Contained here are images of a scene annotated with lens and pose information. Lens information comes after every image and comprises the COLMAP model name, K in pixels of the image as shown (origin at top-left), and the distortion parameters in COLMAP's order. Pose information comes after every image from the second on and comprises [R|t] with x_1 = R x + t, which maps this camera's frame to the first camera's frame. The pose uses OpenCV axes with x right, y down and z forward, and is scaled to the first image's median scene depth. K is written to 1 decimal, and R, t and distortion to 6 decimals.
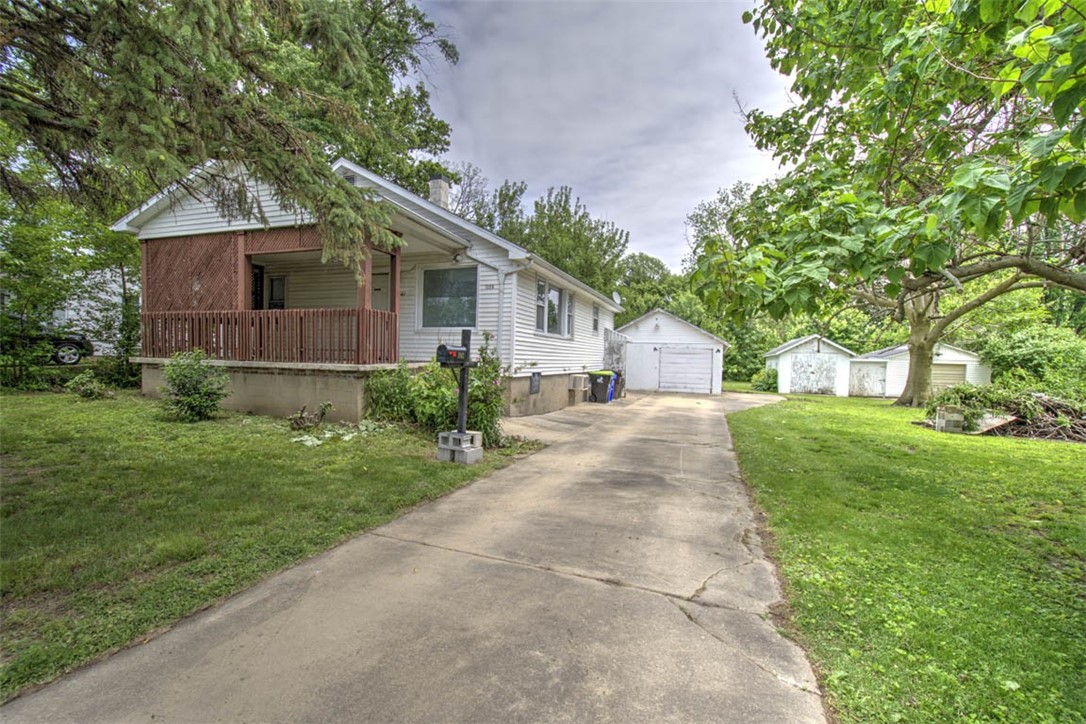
lens RADIAL K [[463.7, 0, 539.3], [0, 463.7, 372.4], [0, 0, 1]] dist [0.002656, 0.000337]
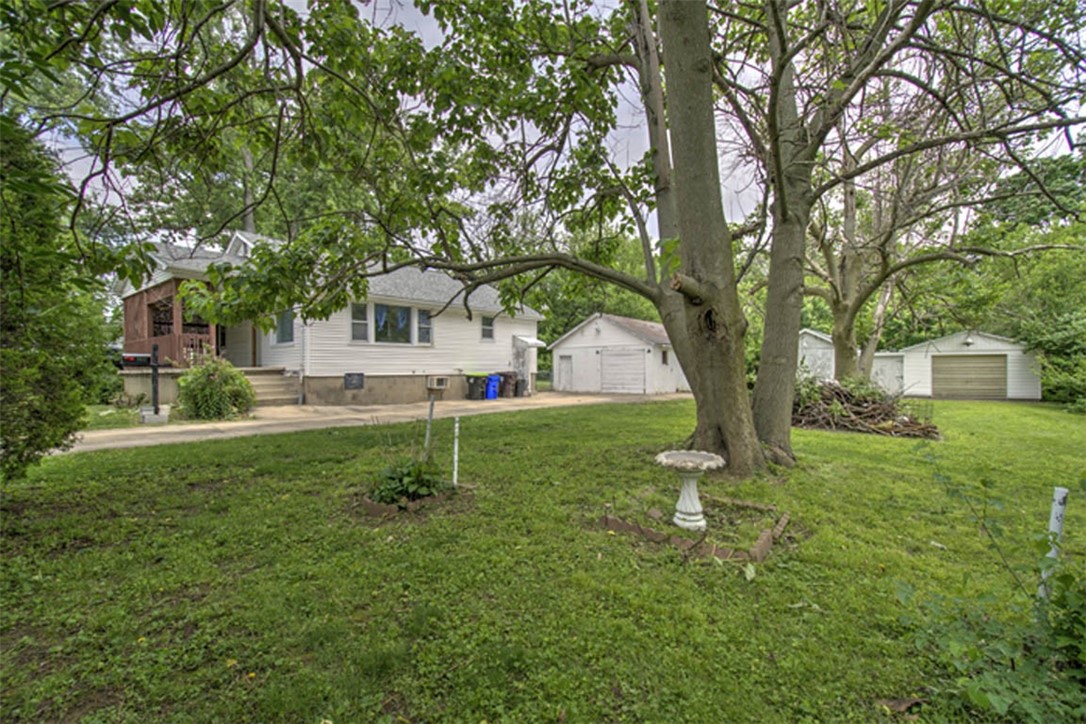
lens RADIAL K [[463.7, 0, 542.7], [0, 463.7, 364.9], [0, 0, 1]] dist [0.002656, 0.000337]
pose [[0.948452, -0.035044, -0.314976, 0.391184], [0.021540, 0.998697, -0.046253, 0.020733], [0.316187, 0.037085, 0.947972, -0.029875]]
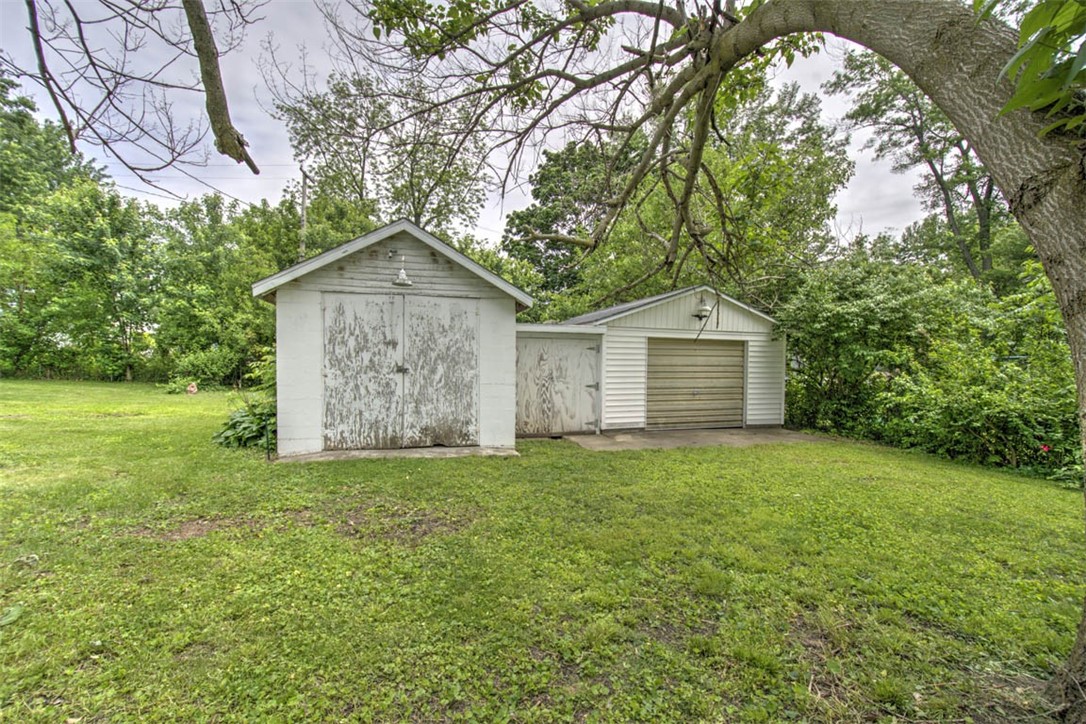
lens RADIAL K [[463.7, 0, 534.9], [0, 463.7, 381.7], [0, 0, 1]] dist [0.002656, 0.000337]
pose [[0.814297, -0.039139, 0.579127, 0.502088], [0.028041, 0.999212, 0.028103, 0.002520], [-0.579771, -0.006645, 0.814753, 0.746613]]
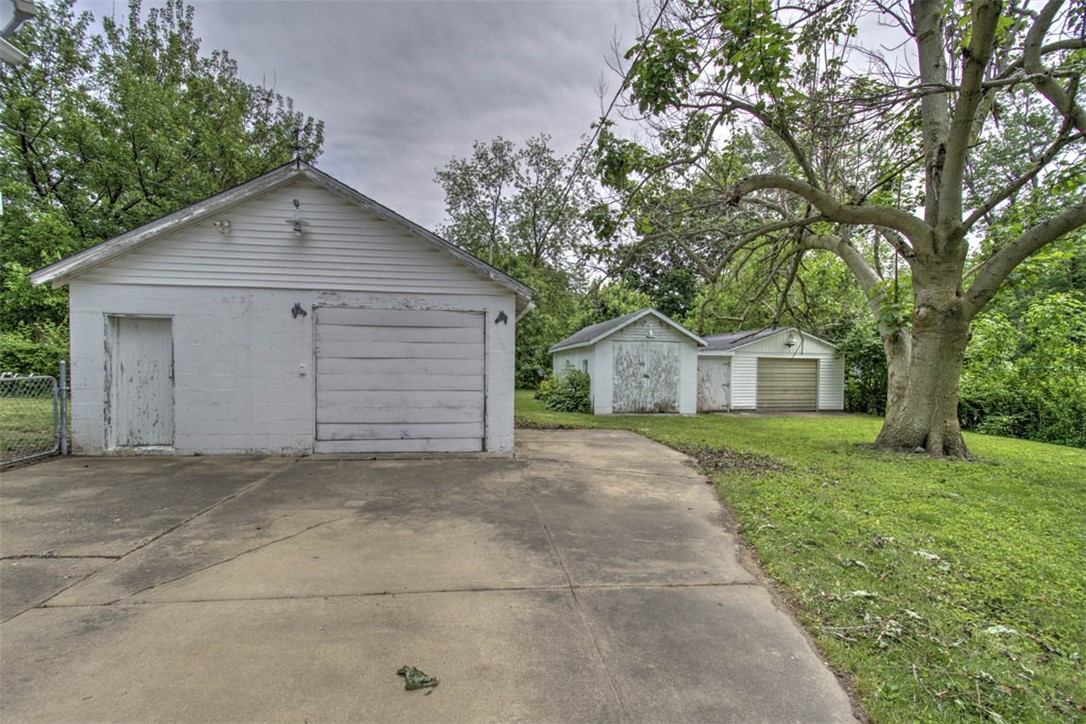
lens RADIAL K [[463.7, 0, 534.8], [0, 463.7, 380.0], [0, 0, 1]] dist [0.002656, 0.000337]
pose [[0.880372, -0.028739, 0.473411, 0.204283], [0.024464, 0.999585, 0.015186, -0.006207], [-0.473652, -0.001788, 0.880710, 0.570550]]
